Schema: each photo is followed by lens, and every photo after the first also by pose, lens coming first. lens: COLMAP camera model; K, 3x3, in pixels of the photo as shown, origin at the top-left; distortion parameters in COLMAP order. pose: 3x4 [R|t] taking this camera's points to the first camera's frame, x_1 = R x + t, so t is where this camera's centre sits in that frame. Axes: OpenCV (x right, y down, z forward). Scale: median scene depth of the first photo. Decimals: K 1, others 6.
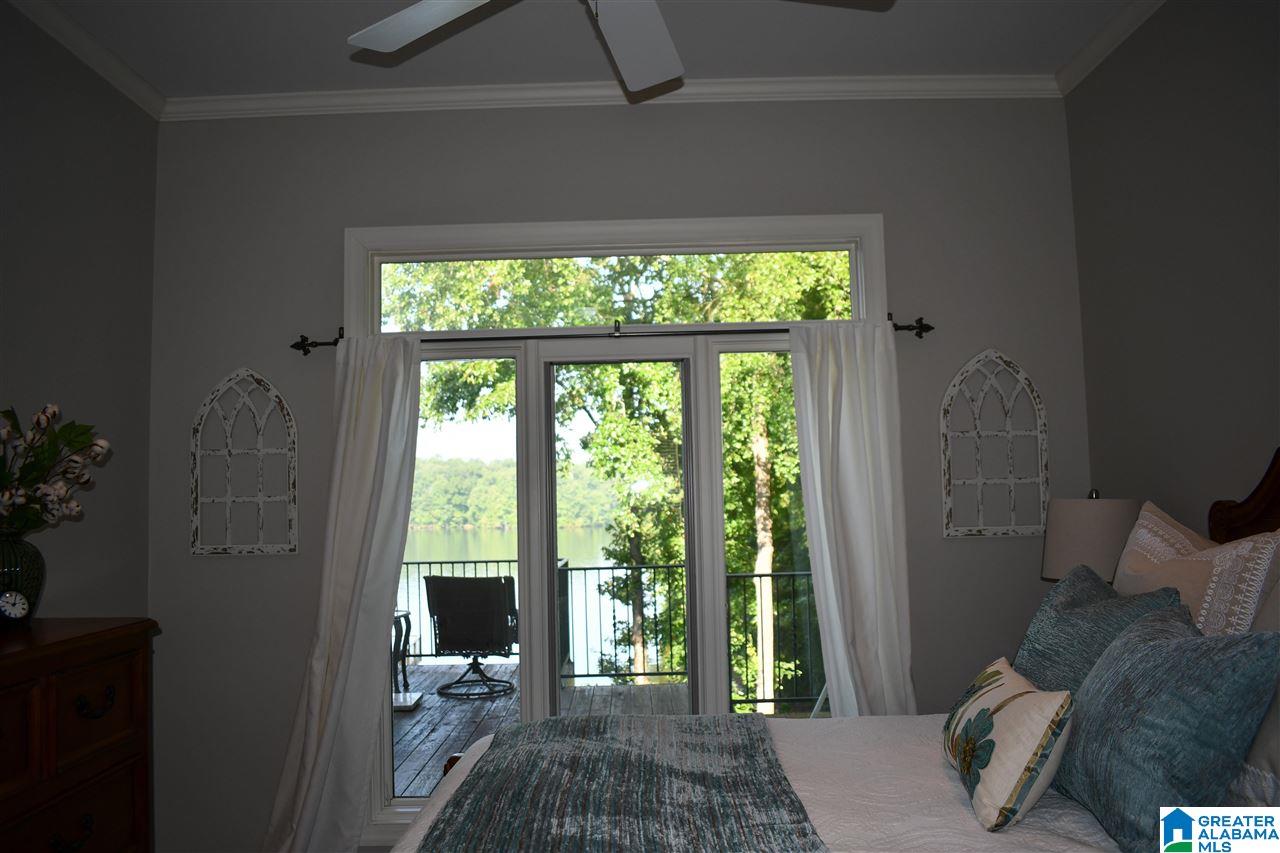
lens RADIAL K [[1032.5, 0, 640.0], [0, 1032.5, 426.5], [0, 0, 1]] dist [-0.111172, -0.000260]
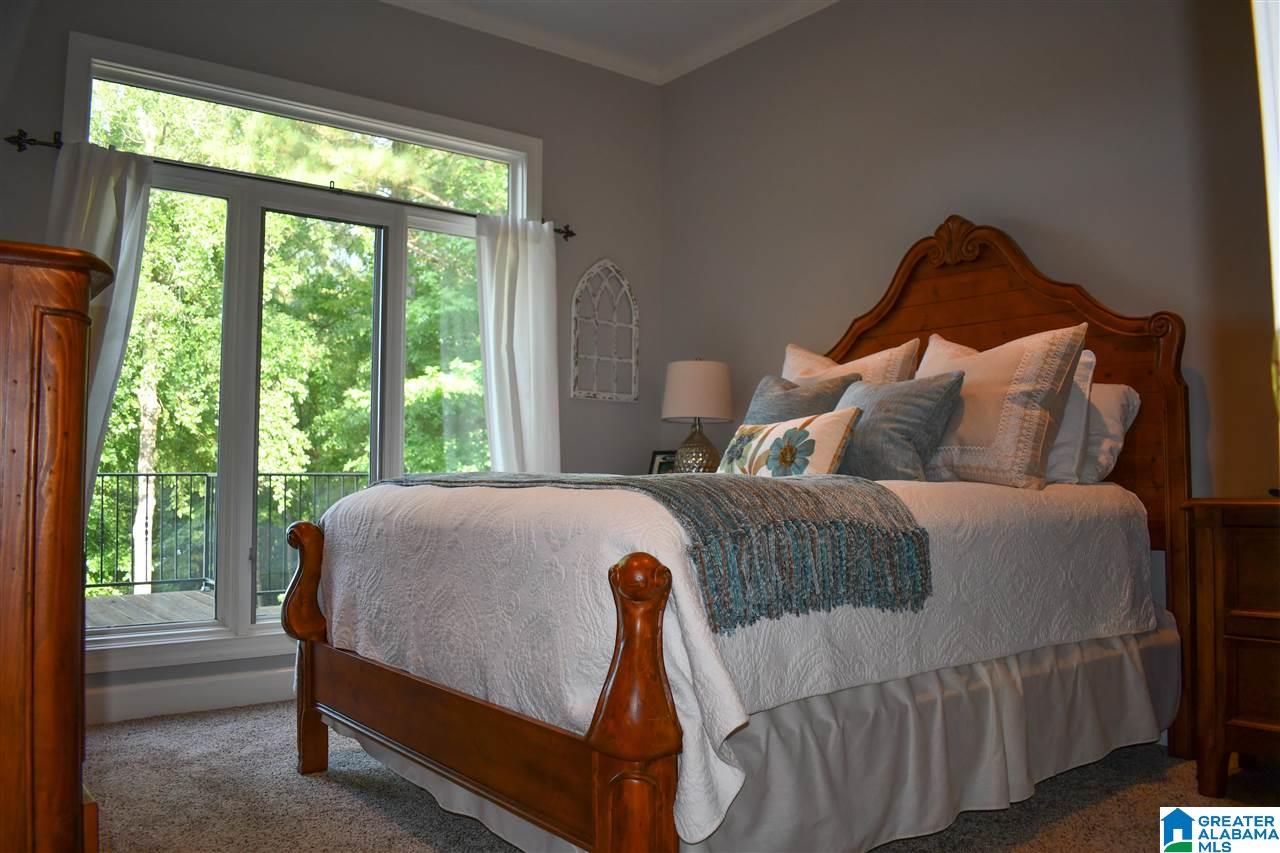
lens RADIAL K [[991.1, 0, 640.0], [0, 991.1, 426.5], [0, 0, 1]] dist [-0.095238, 0.010590]
pose [[0.784555, 0.059213, 0.617226, -0.370373], [-0.062593, 0.997908, -0.016171, 0.147047], [-0.616892, -0.025947, 0.786620, -0.034407]]
